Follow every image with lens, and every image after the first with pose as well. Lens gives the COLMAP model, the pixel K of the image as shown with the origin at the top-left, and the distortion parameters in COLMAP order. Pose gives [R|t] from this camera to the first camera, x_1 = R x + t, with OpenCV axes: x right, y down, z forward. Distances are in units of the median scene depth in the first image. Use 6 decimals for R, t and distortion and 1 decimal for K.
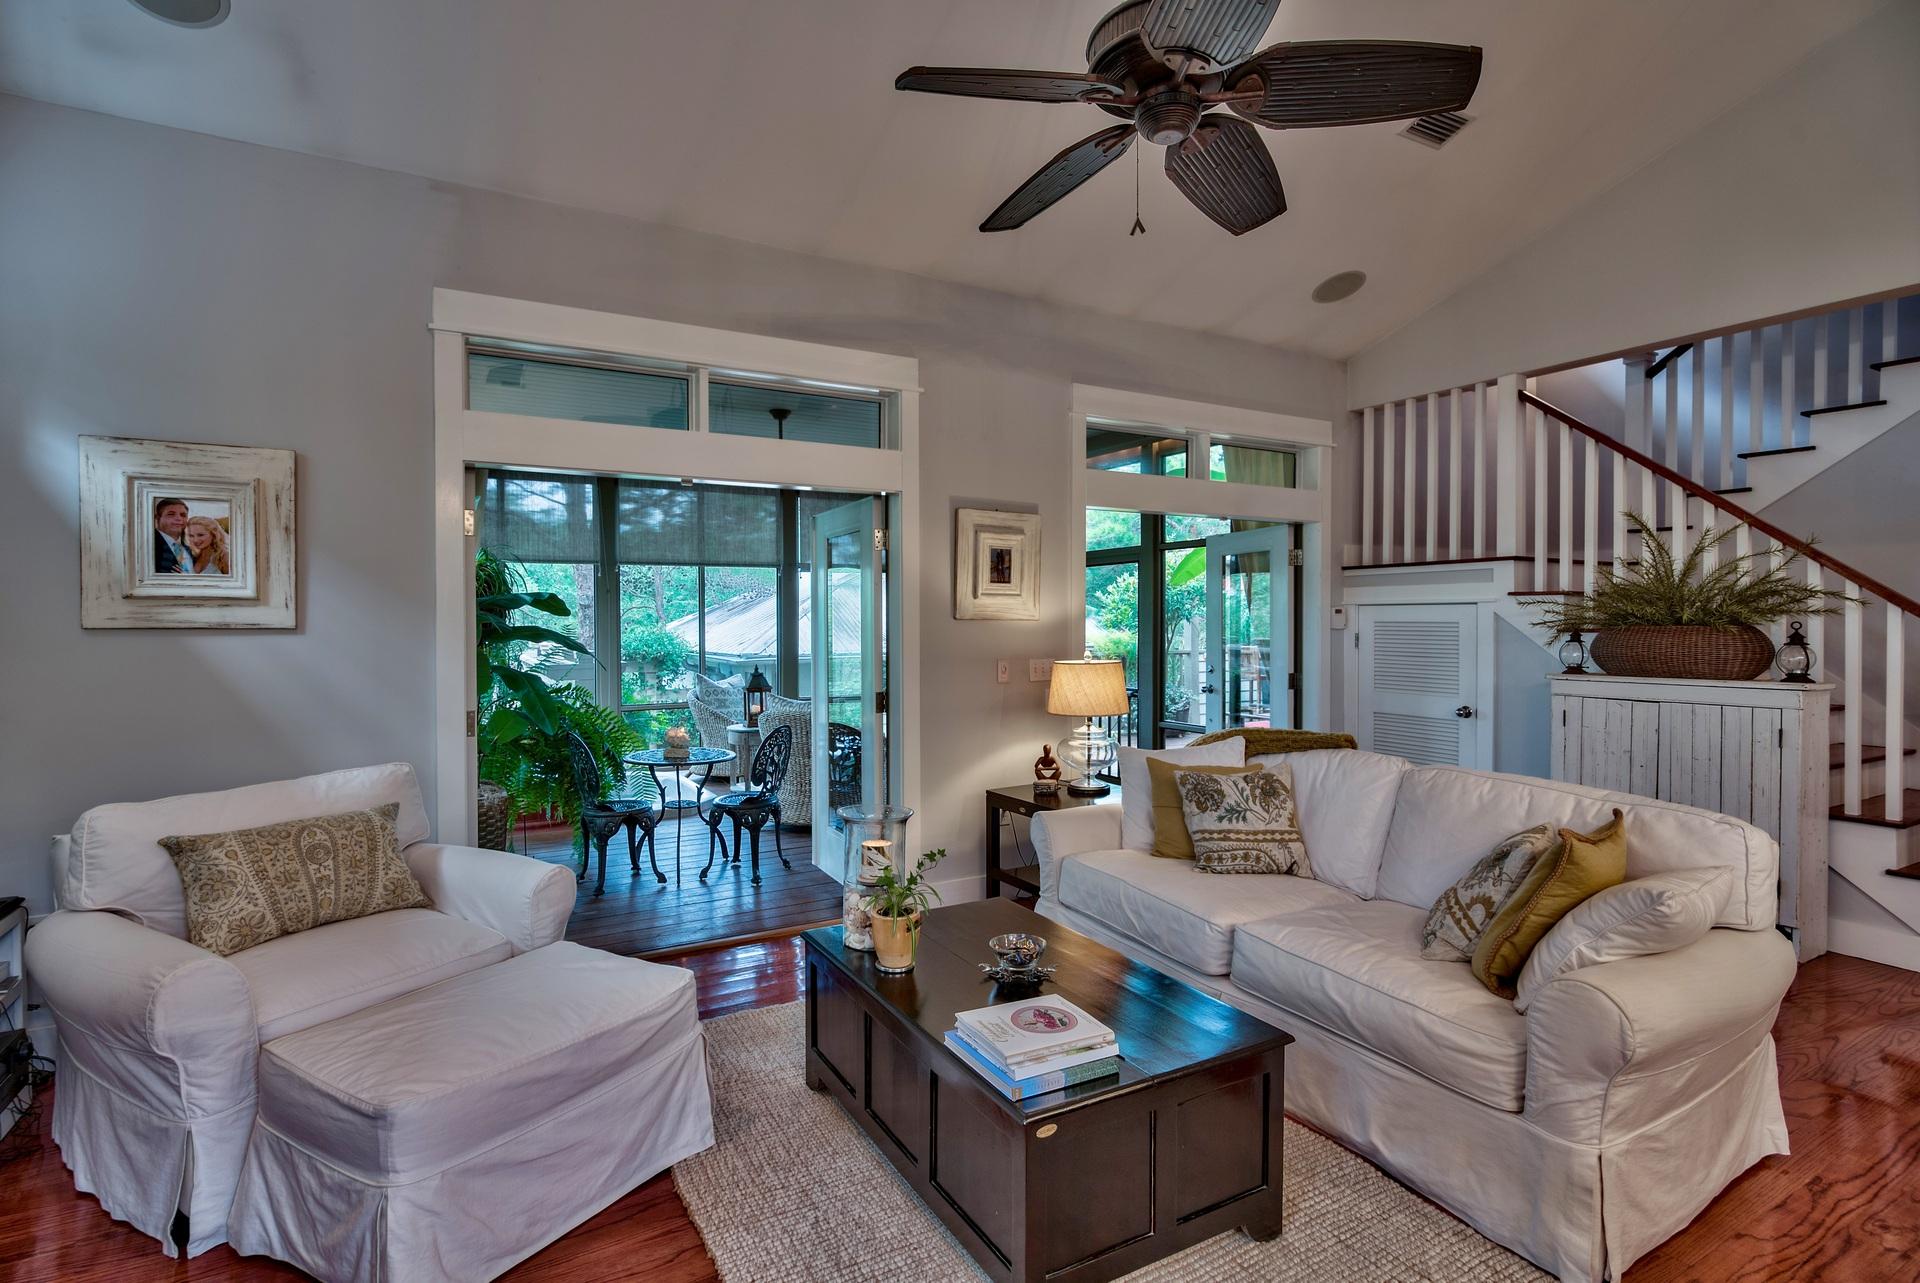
lens RADIAL K [[940.5, 0, 988.7], [0, 940.5, 632.7], [0, 0, 1]] dist [-0.003901, -0.001459]
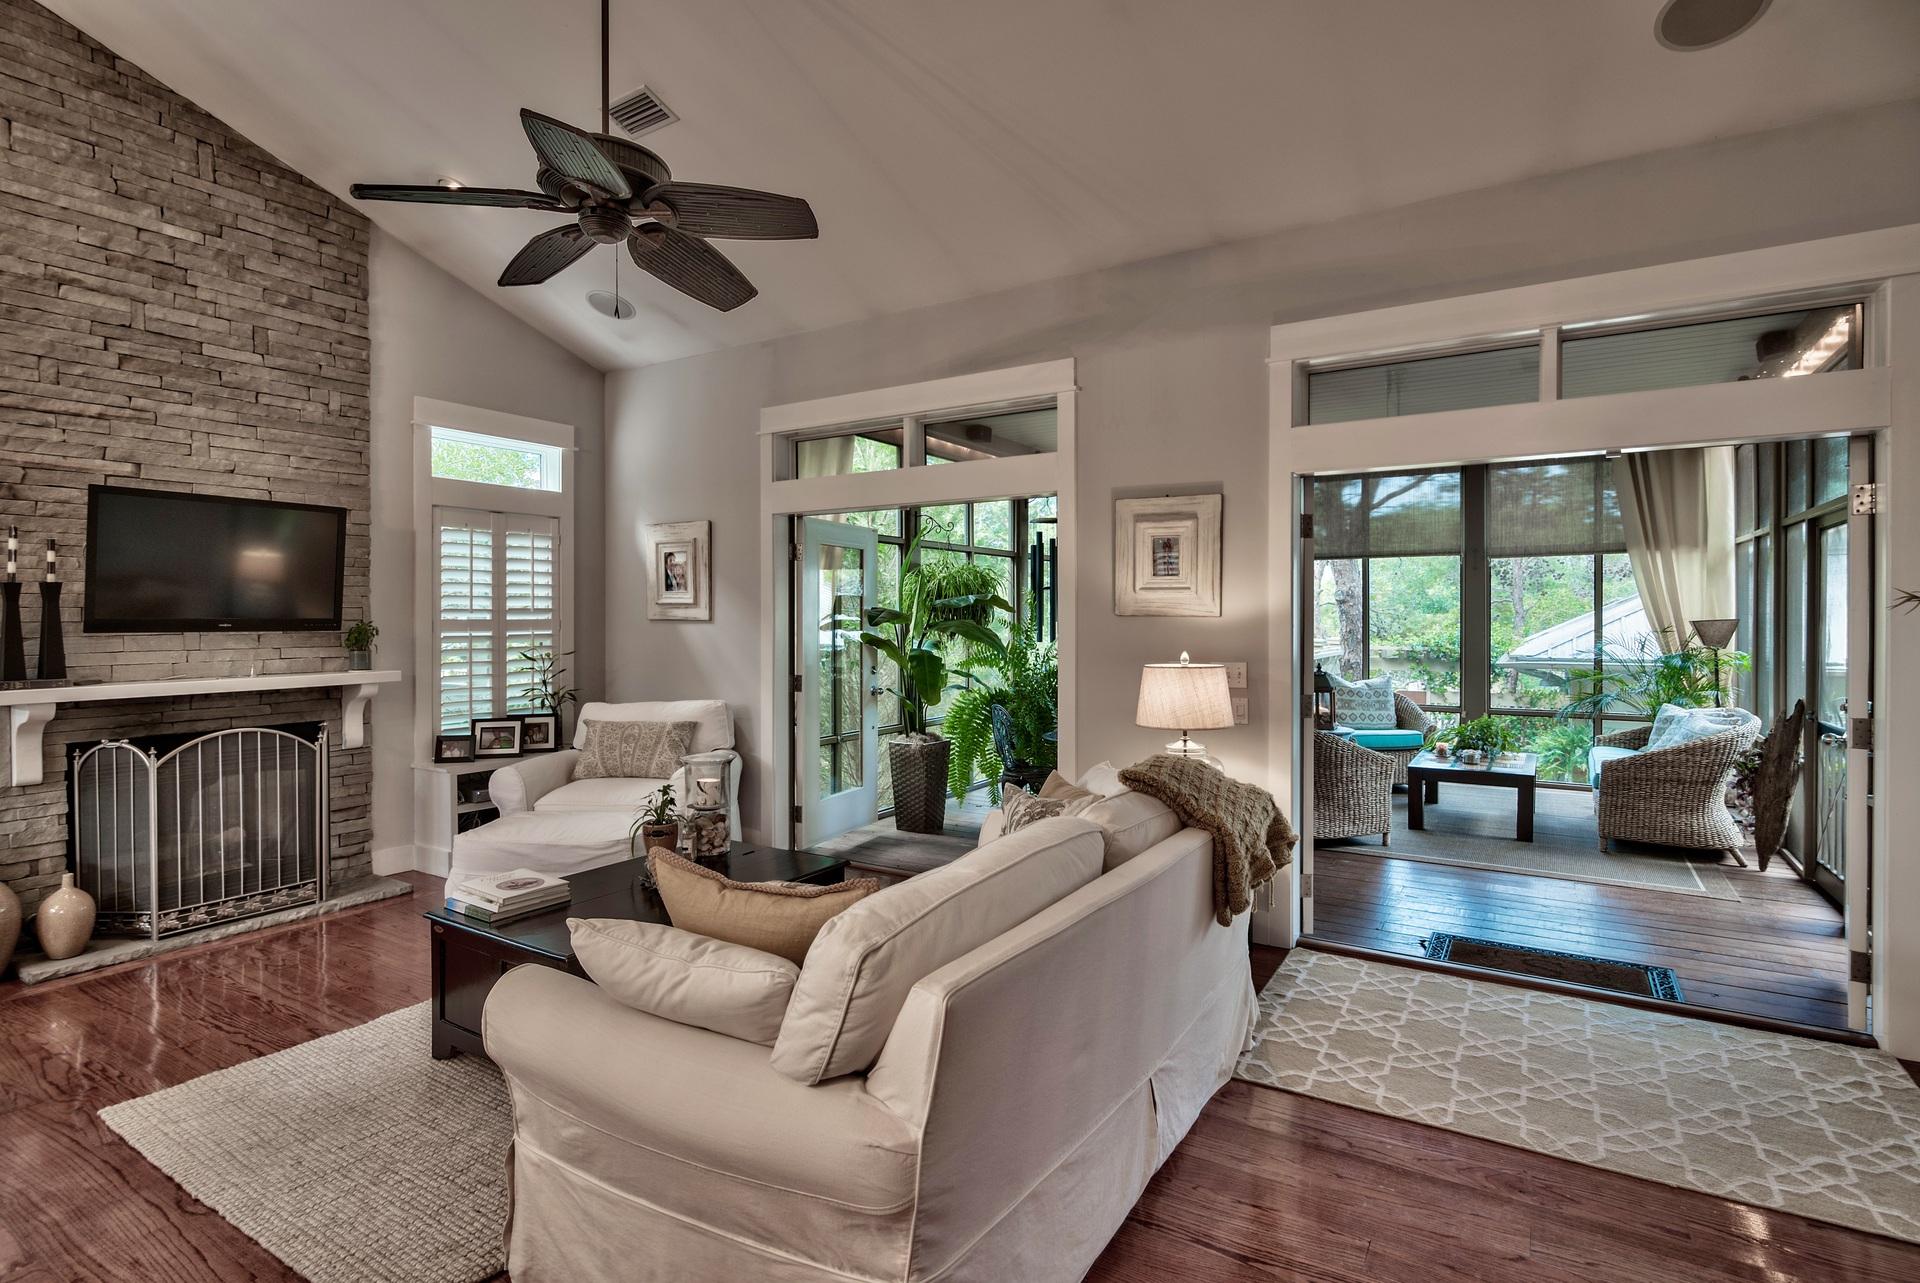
lens RADIAL K [[950.5, 0, 949.7], [0, 950.5, 621.2], [0, 0, 1]] dist [-0.001703, 0.000483]
pose [[0.460066, 0.006399, -0.887862, 1.082583], [-0.012322, 0.999924, 0.000822, -0.010057], [0.887799, 0.010562, 0.460109, 0.576544]]
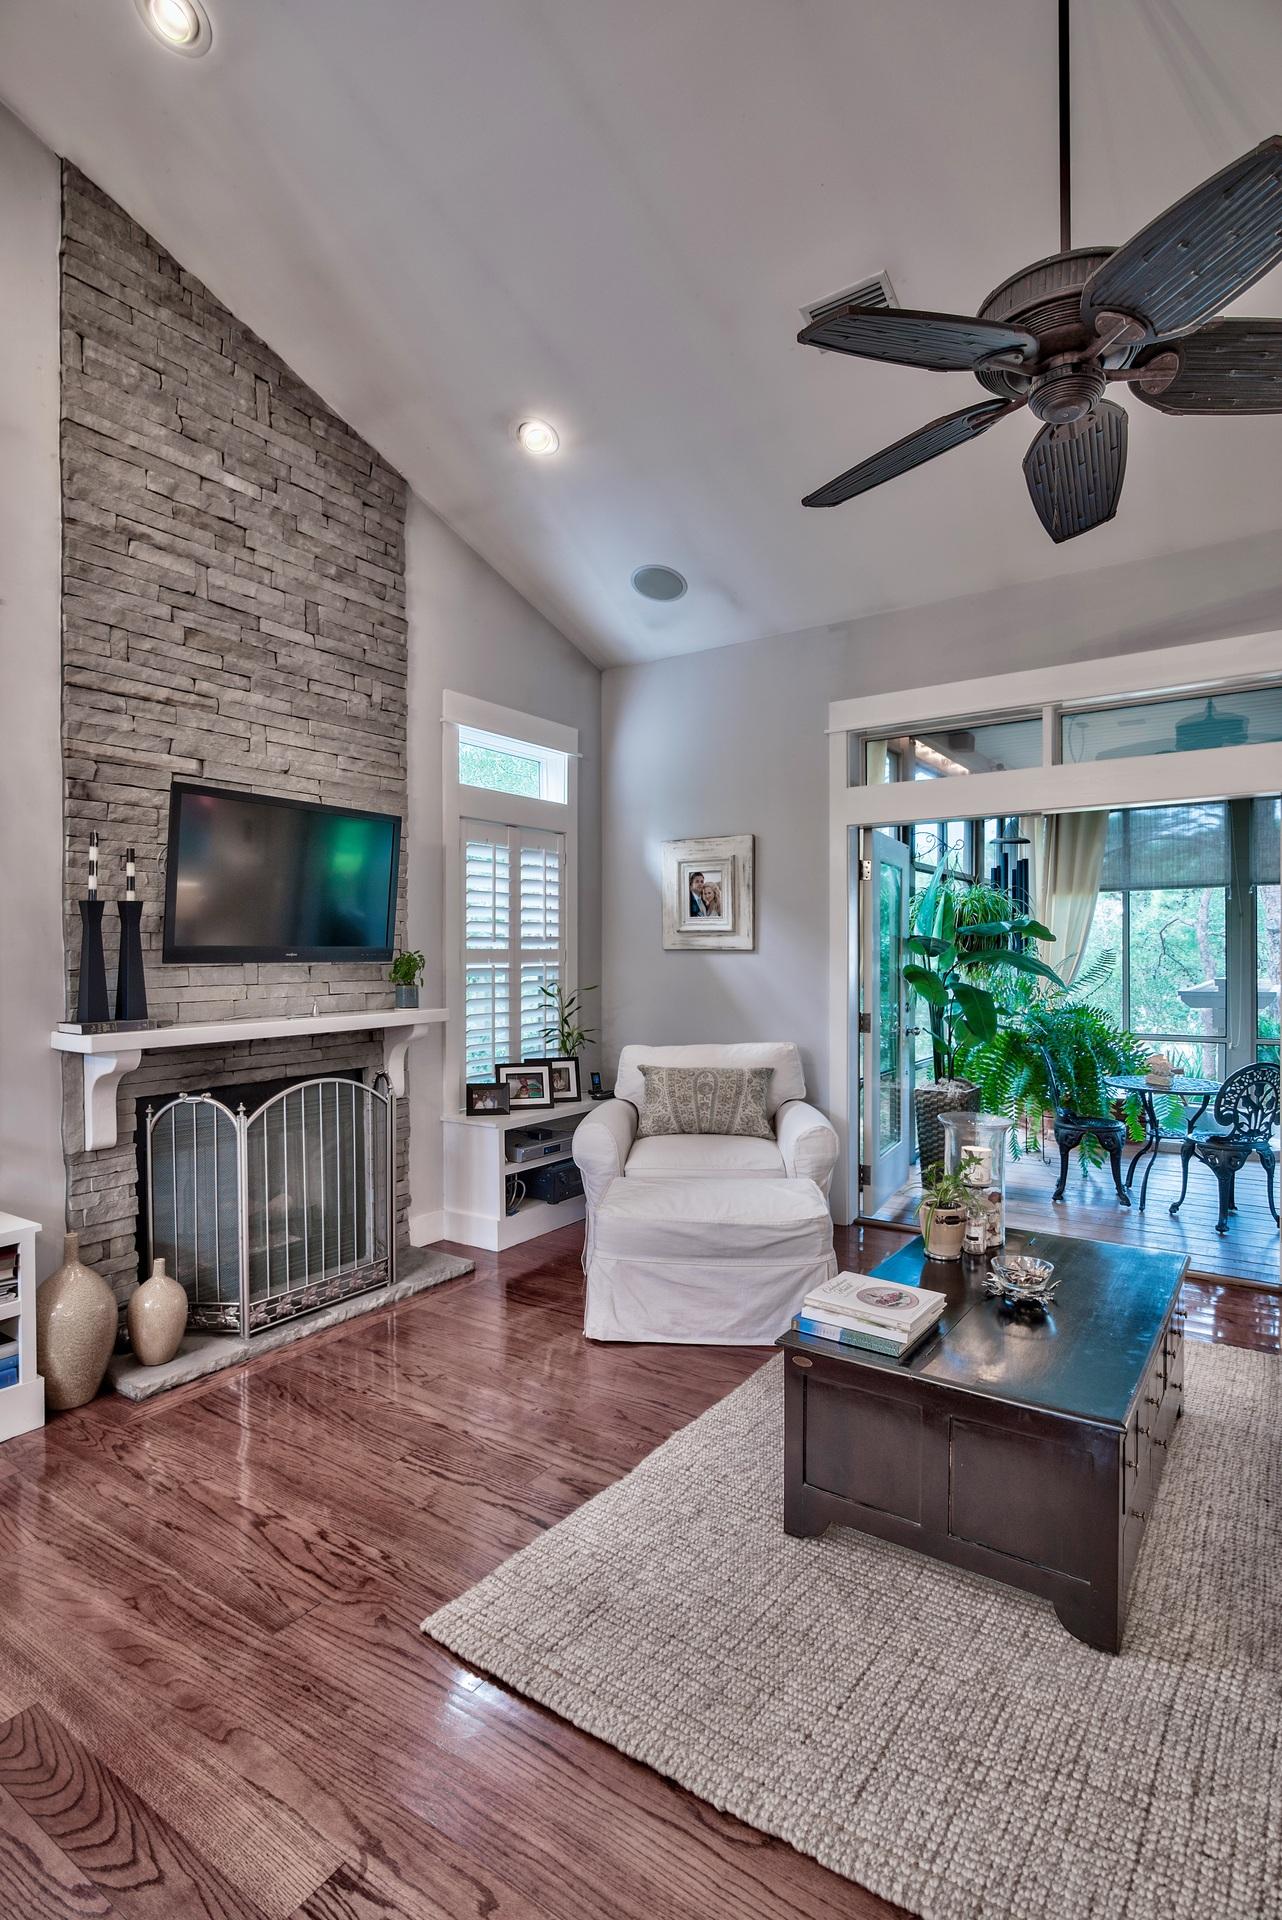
lens RADIAL K [[940.5, 0, 645.3], [0, 940.5, 959.4], [0, 0, 1]] dist [-0.003901, -0.001459]
pose [[0.426321, 0.007582, -0.904540, 0.596275], [-0.009102, 0.999950, 0.004092, 0.006807], [0.904526, 0.006488, 0.426368, 0.185940]]
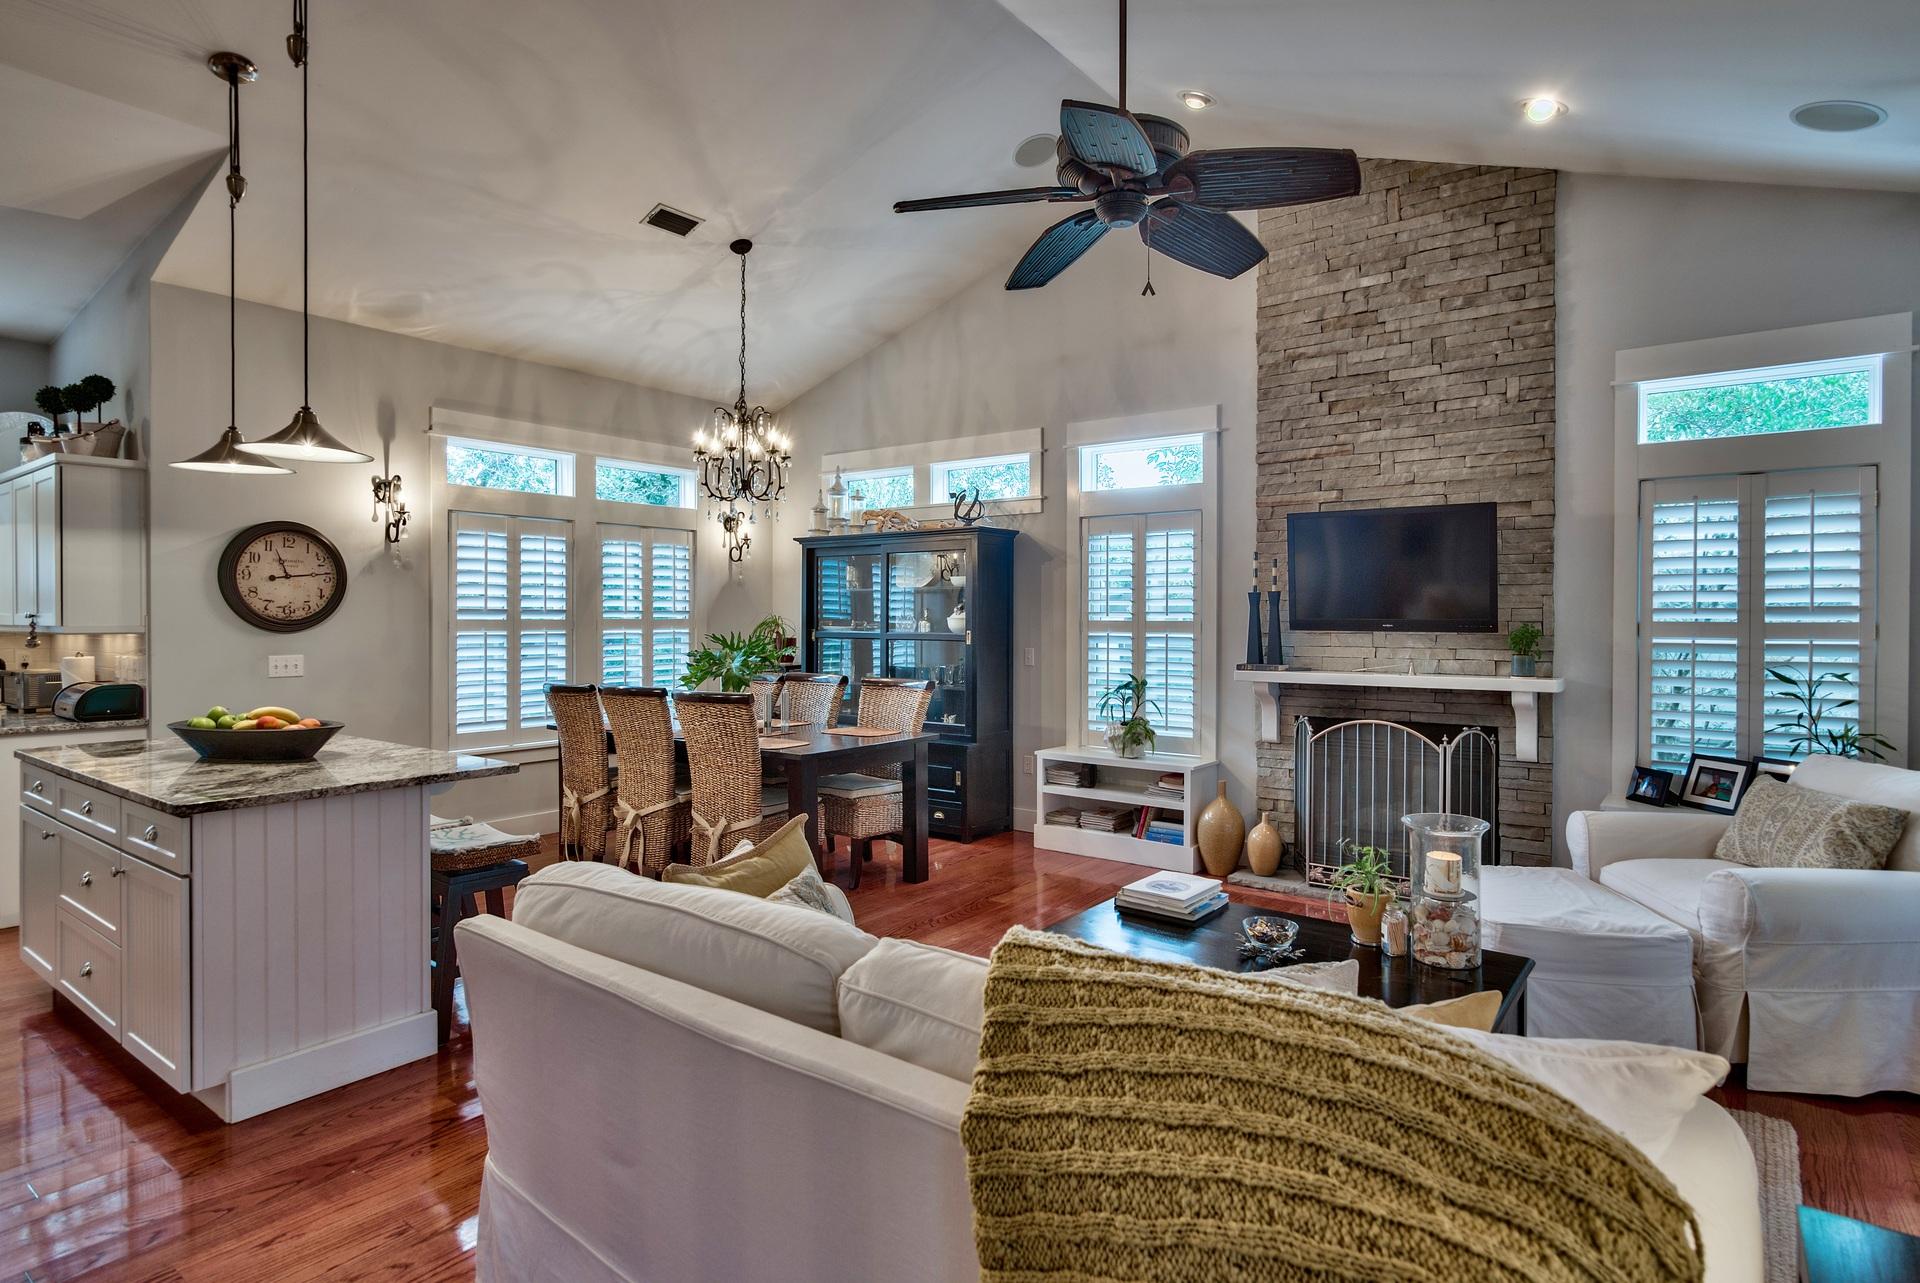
lens RADIAL K [[998.7, 0, 996.8], [0, 998.7, 628.5], [0, 0, 1]] dist [0.001438, 0.000466]
pose [[-0.915382, 0.005324, -0.402551, 0.589738], [-0.004972, 0.999687, 0.024528, -0.020993], [0.402556, 0.024454, -0.915069, 1.465536]]
